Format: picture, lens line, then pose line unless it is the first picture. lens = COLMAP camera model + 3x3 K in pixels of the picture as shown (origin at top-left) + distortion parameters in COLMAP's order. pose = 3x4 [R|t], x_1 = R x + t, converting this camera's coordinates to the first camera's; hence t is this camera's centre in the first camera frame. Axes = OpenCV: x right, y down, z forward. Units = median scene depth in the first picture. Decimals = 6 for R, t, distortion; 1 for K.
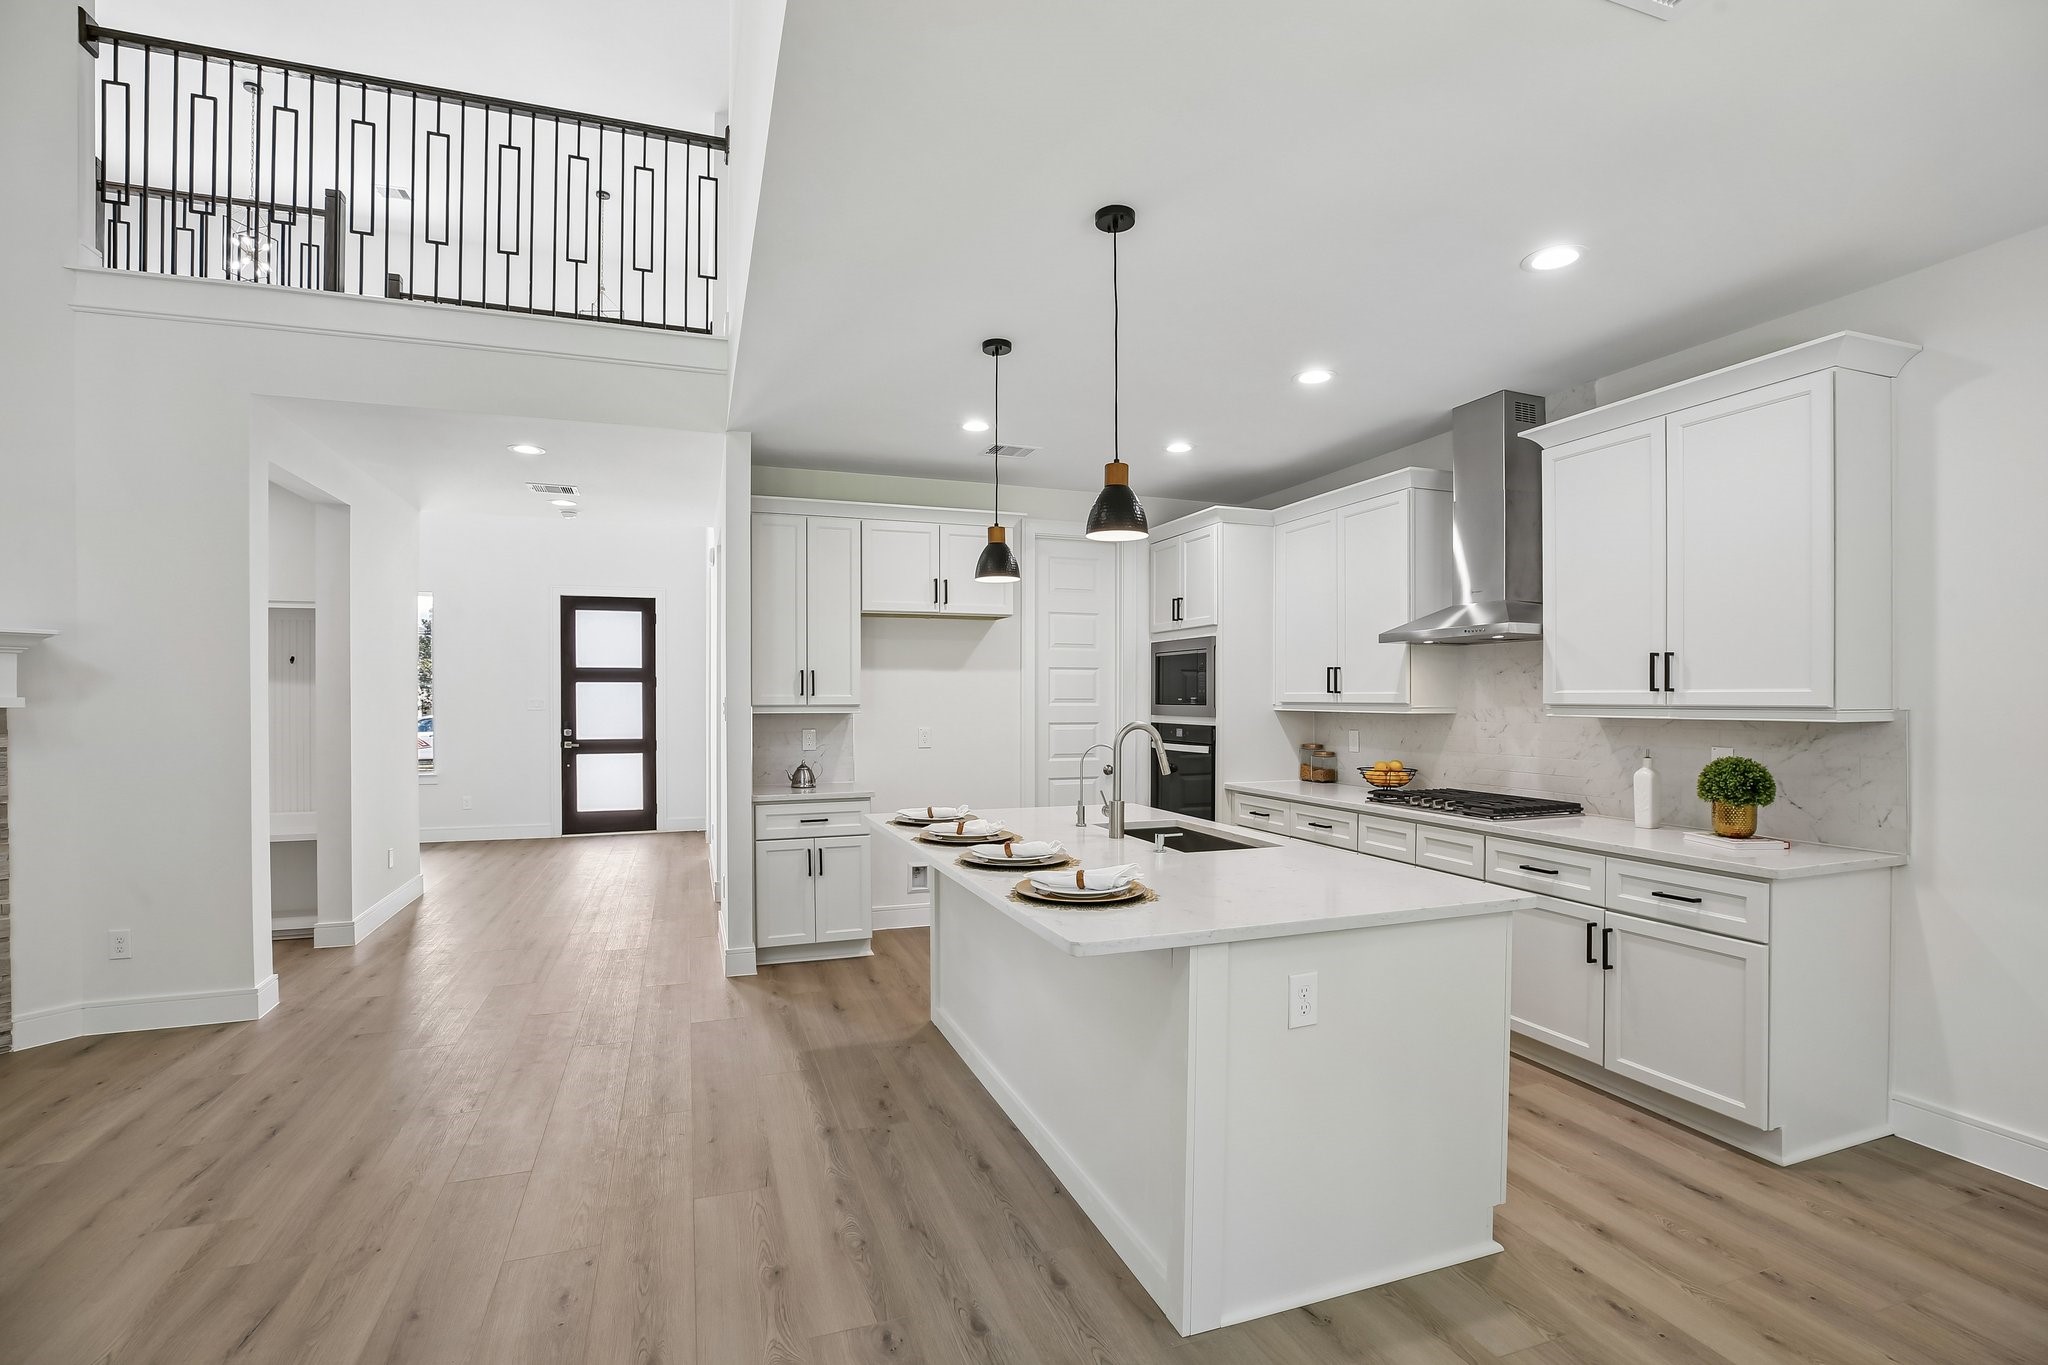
lens RADIAL K [[948.0, 0, 1023.7], [0, 948.0, 705.1], [0, 0, 1]] dist [-0.002185, 0.000037]
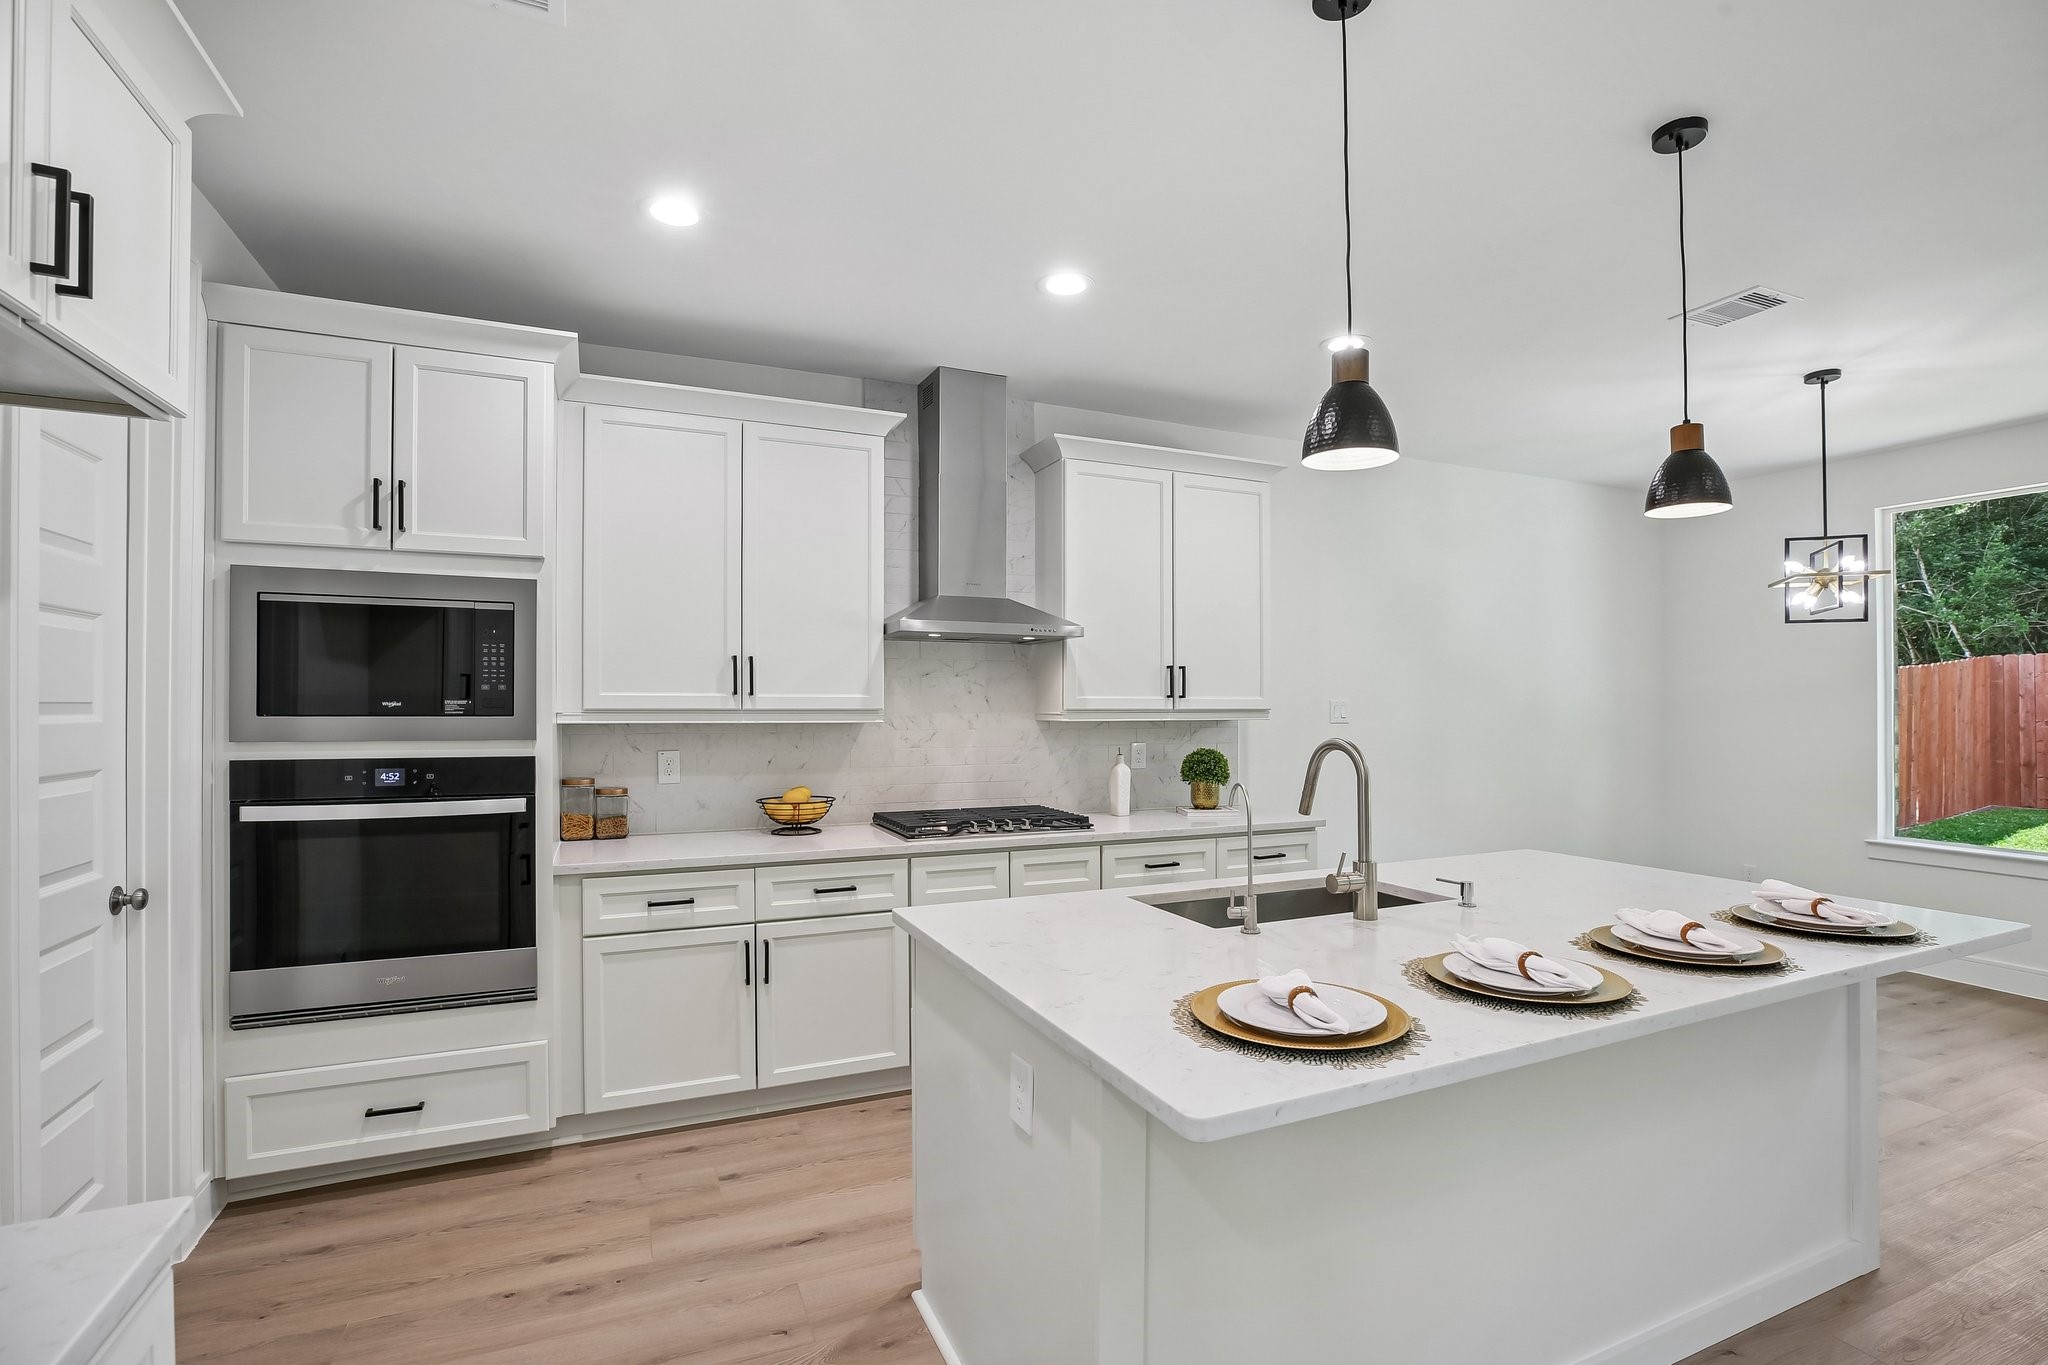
lens RADIAL K [[894.8, 0, 1014.0], [0, 894.8, 700.1], [0, 0, 1]] dist [-0.058091, -0.000003]
pose [[-0.049523, 0.002303, 0.998770, -0.293431], [0.003993, 0.999990, -0.002108, -0.006516], [-0.998765, 0.003884, -0.049531, 0.798084]]
